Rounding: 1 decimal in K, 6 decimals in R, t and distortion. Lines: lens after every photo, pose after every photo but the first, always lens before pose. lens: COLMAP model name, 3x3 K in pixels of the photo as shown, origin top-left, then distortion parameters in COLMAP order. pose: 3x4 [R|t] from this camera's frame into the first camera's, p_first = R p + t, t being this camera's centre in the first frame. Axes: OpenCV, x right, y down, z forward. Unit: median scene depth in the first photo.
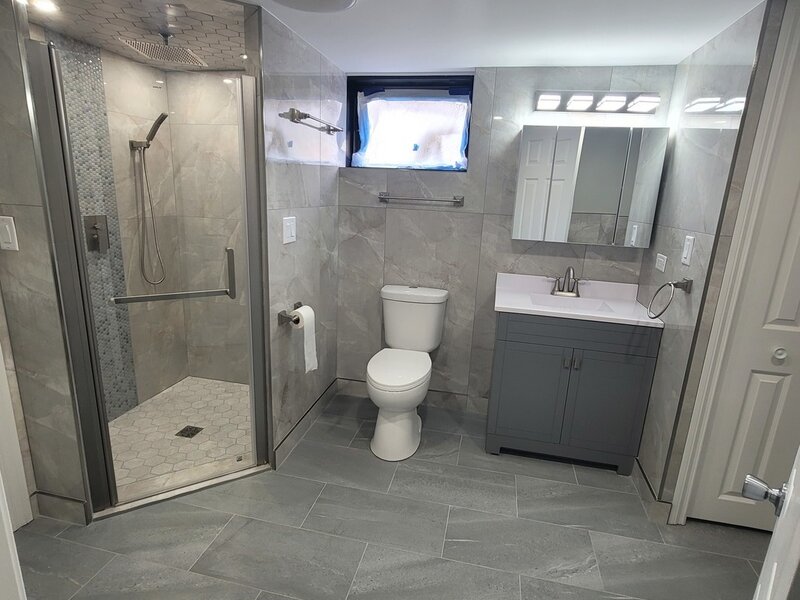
lens RADIAL K [[434.8, 0, 401.8], [0, 434.8, 297.4], [0, 0, 1]] dist [-0.003536, 0.000311]
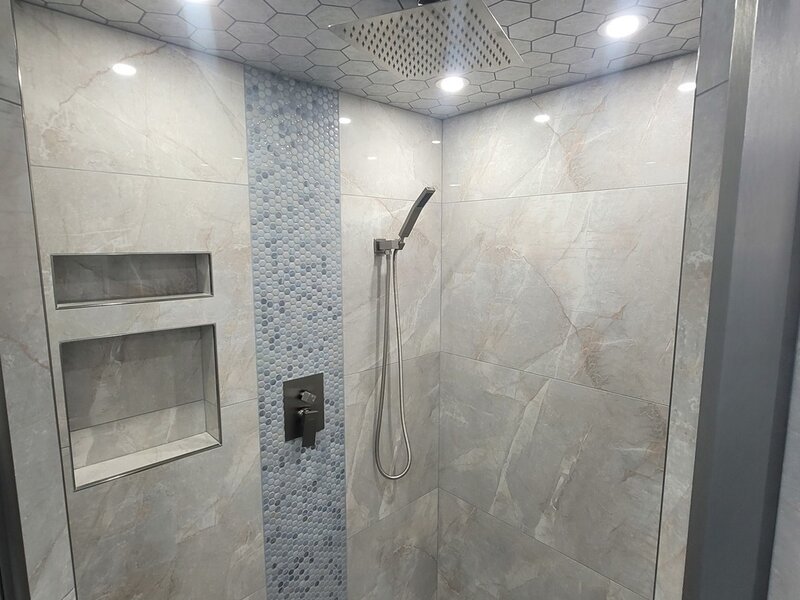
lens RADIAL K [[434.8, 0, 401.3], [0, 434.8, 300.0], [0, 0, 1]] dist [-0.003536, 0.000311]
pose [[0.822745, 0.028919, -0.567675, -0.257410], [-0.098622, 0.990820, -0.092460, -0.224563], [0.559790, 0.132056, 0.818044, 0.539379]]
